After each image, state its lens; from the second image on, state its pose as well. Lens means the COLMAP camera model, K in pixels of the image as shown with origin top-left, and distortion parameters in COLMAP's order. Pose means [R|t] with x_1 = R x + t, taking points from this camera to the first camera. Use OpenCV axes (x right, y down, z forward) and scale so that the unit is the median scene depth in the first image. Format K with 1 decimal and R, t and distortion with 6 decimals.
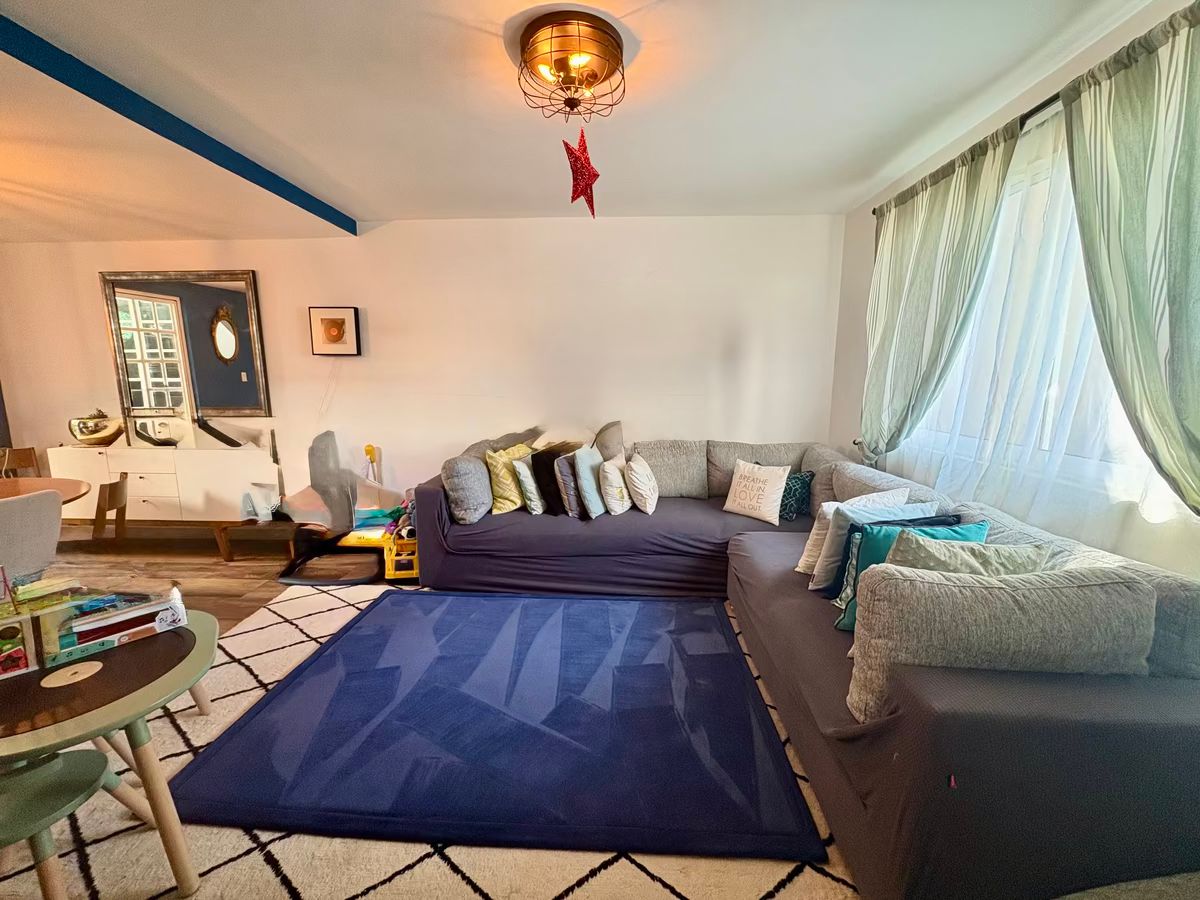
lens RADIAL K [[479.7, 0, 596.7], [0, 479.7, 451.0], [0, 0, 1]] dist [0.001166, -0.001526]
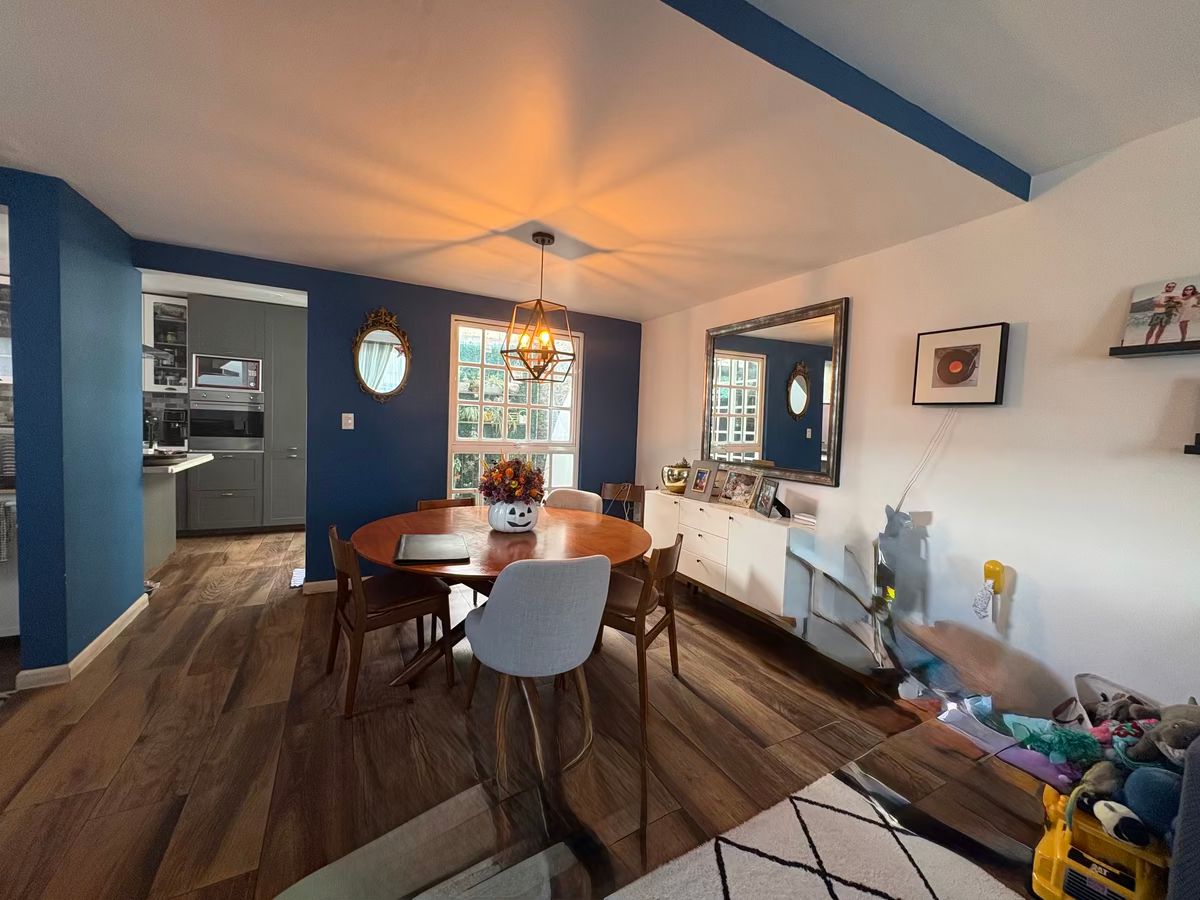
lens RADIAL K [[479.7, 0, 601.9], [0, 479.7, 445.0], [0, 0, 1]] dist [0.001166, -0.001526]
pose [[0.516572, 0.057812, -0.854290, -0.247789], [-0.171754, 0.984436, -0.037237, -0.047892], [0.838841, 0.165963, 0.518462, 0.310196]]
